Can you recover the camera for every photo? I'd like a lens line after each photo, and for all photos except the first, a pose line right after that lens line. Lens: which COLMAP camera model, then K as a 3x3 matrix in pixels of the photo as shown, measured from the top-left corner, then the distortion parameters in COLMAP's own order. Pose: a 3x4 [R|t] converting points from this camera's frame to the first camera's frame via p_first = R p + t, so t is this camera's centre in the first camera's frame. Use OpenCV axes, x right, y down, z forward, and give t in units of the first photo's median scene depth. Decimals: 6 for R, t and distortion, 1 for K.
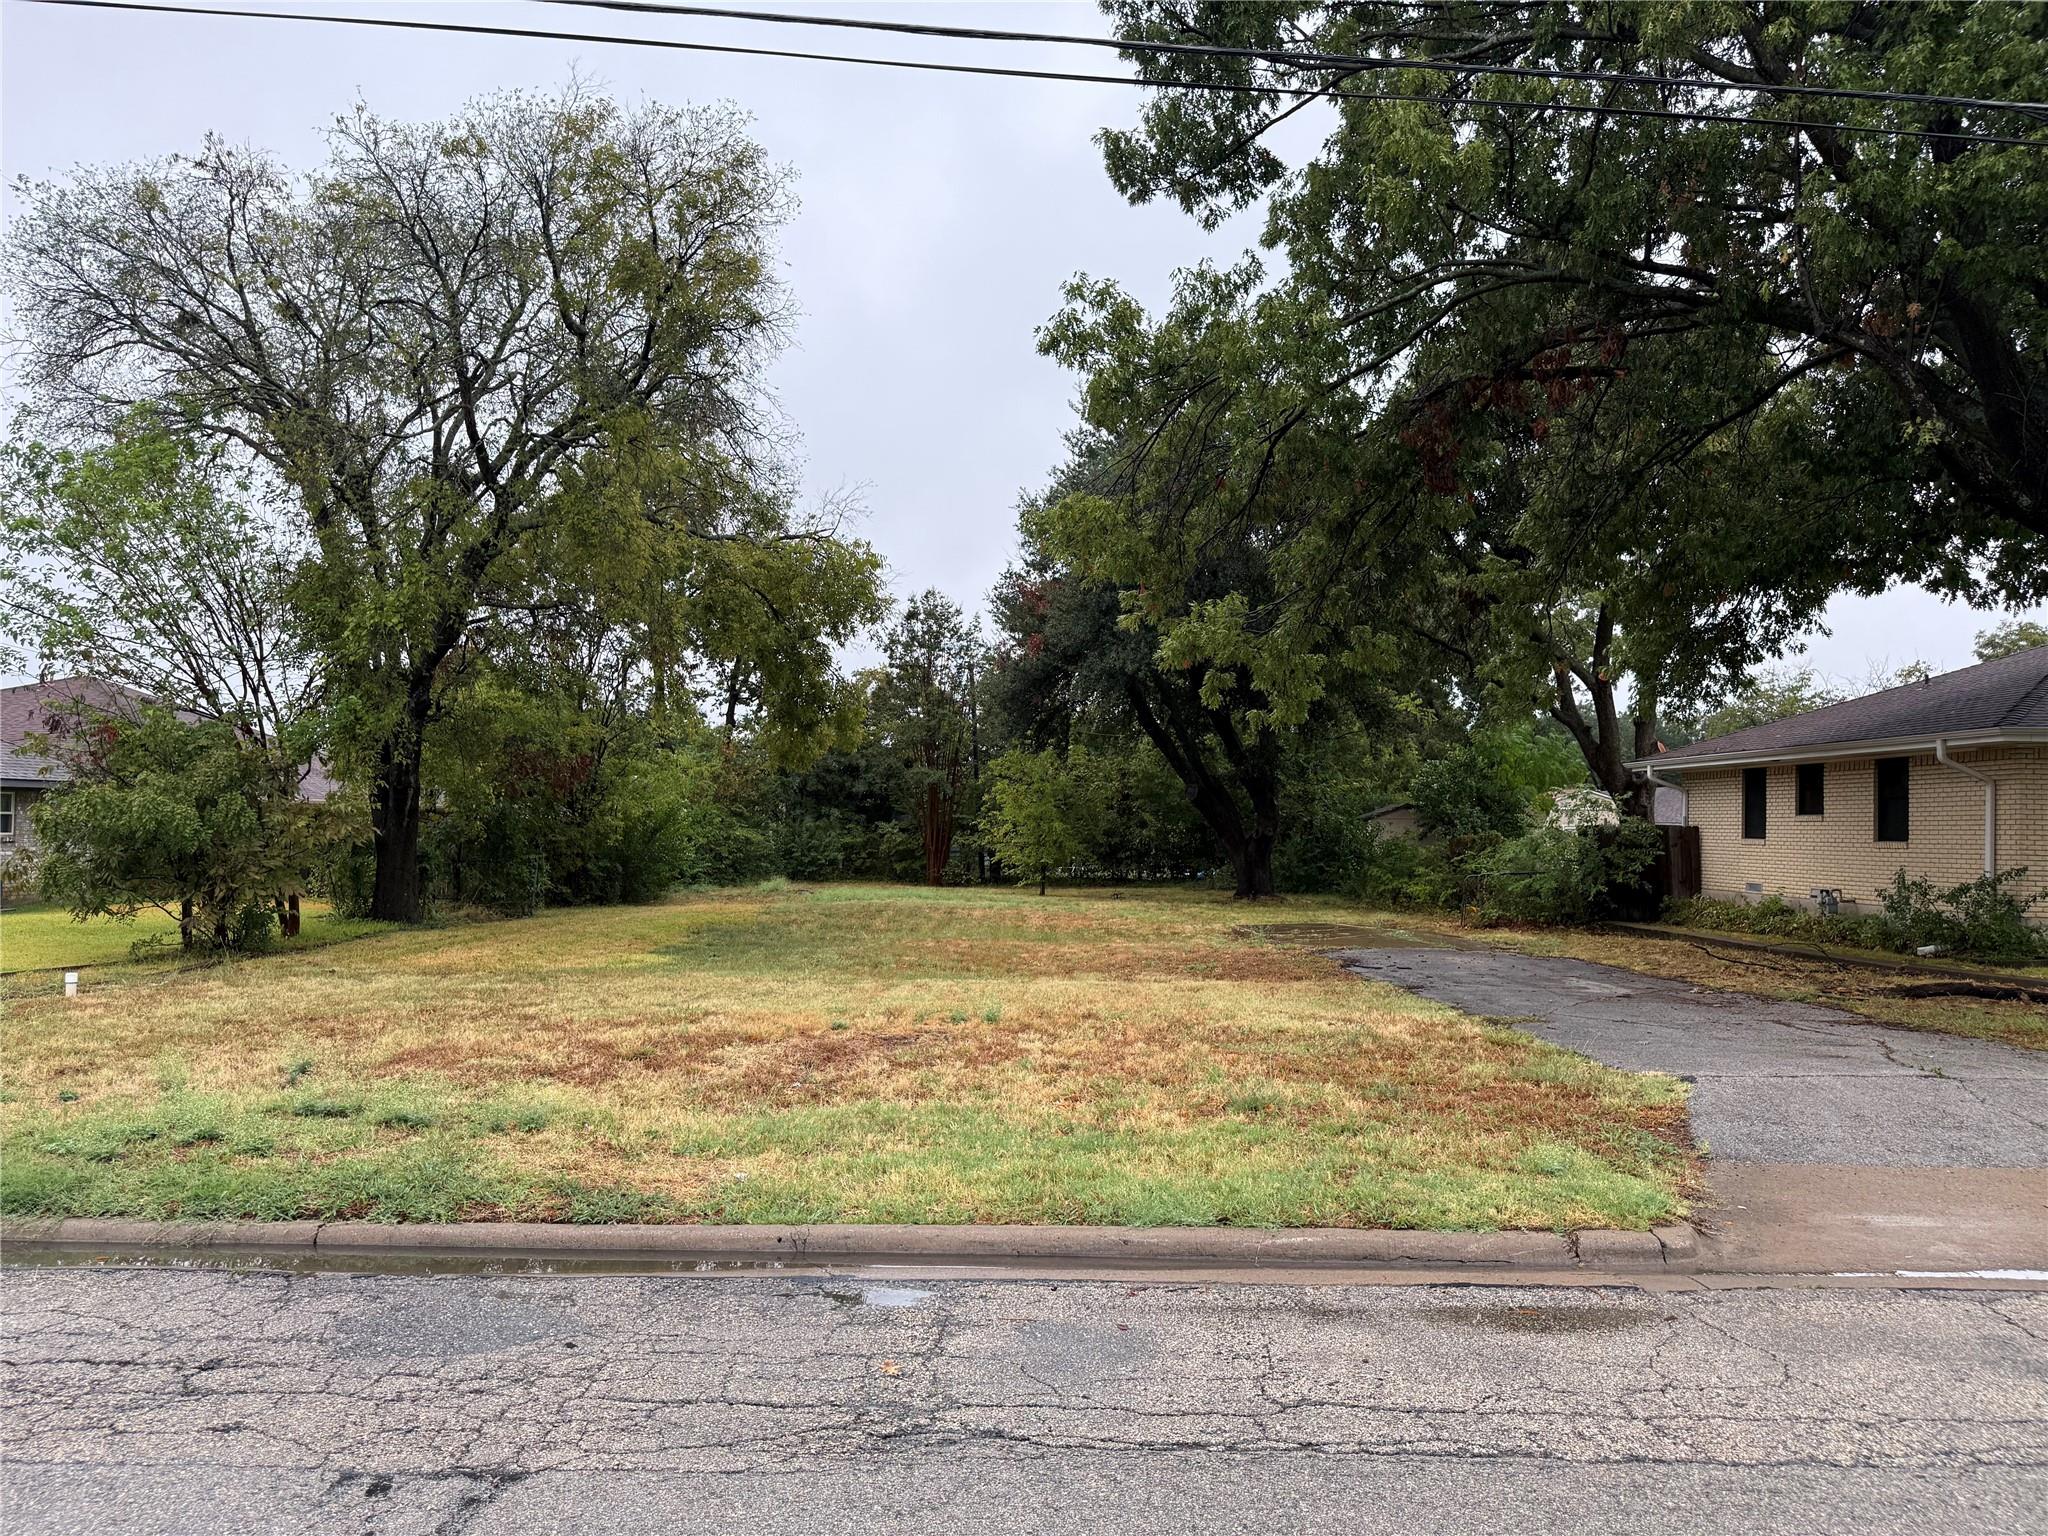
lens RADIAL K [[1460.4, 0, 1037.6], [0, 1460.4, 769.2], [0, 0, 1]] dist [0.026860, -0.043915]
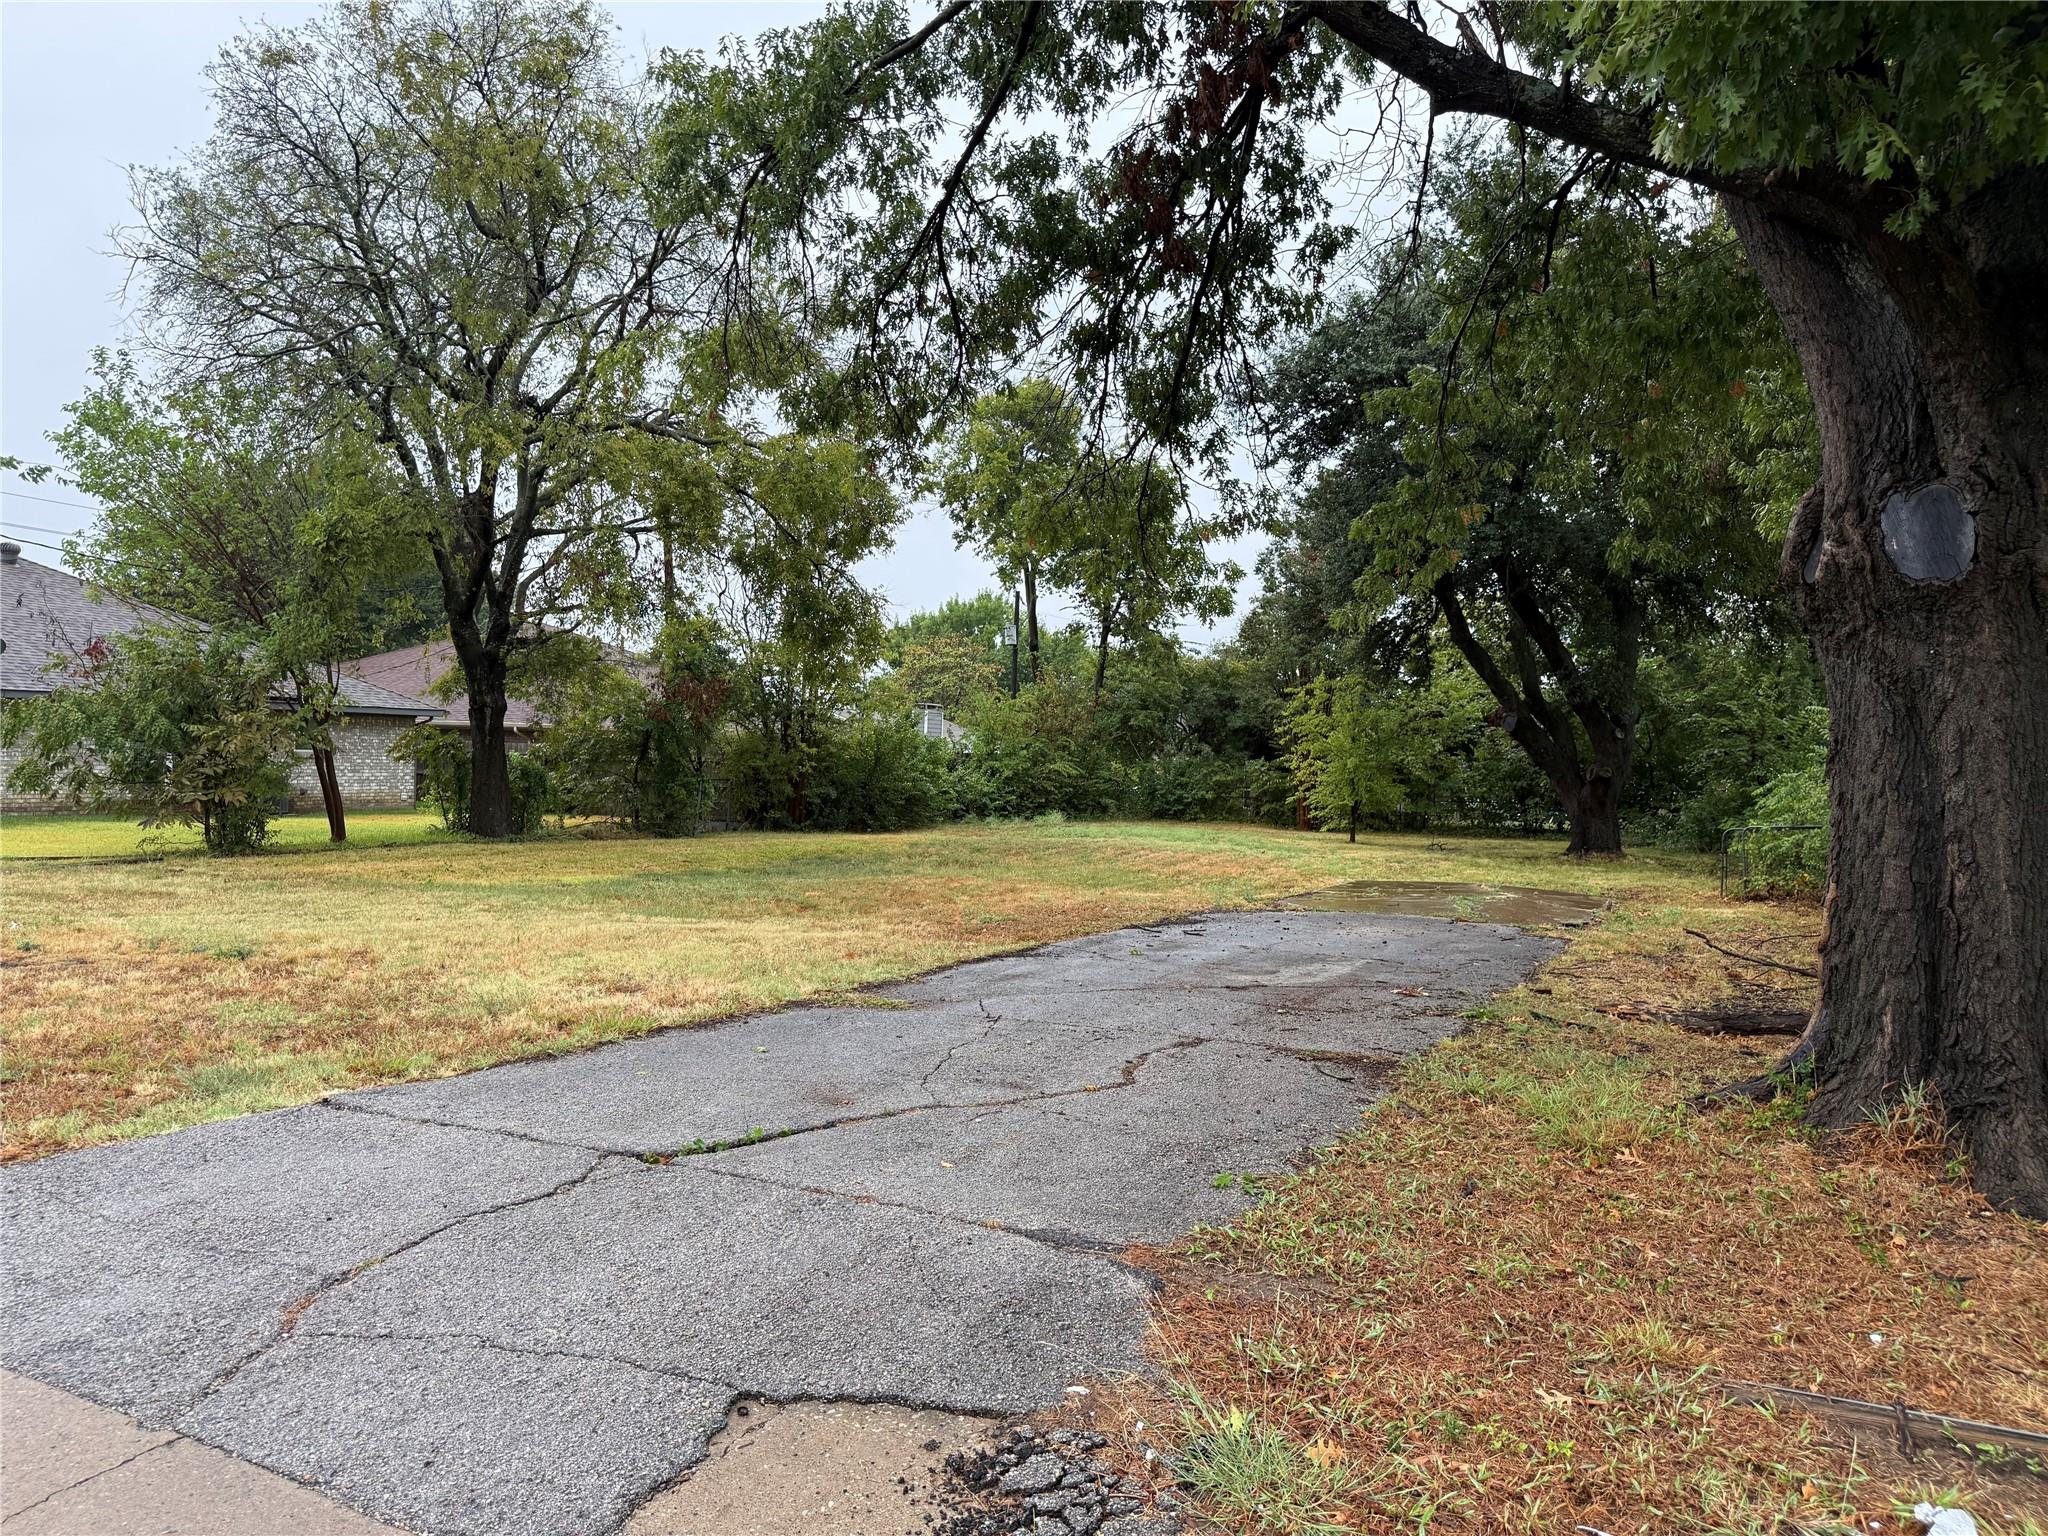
lens RADIAL K [[1460.4, 0, 1032.7], [0, 1460.4, 776.3], [0, 0, 1]] dist [0.026860, -0.043915]
pose [[0.885723, 0.014863, -0.463976, 0.513415], [0.003383, 0.999254, 0.038468, 0.028174], [0.464202, -0.035642, 0.885012, 0.312015]]
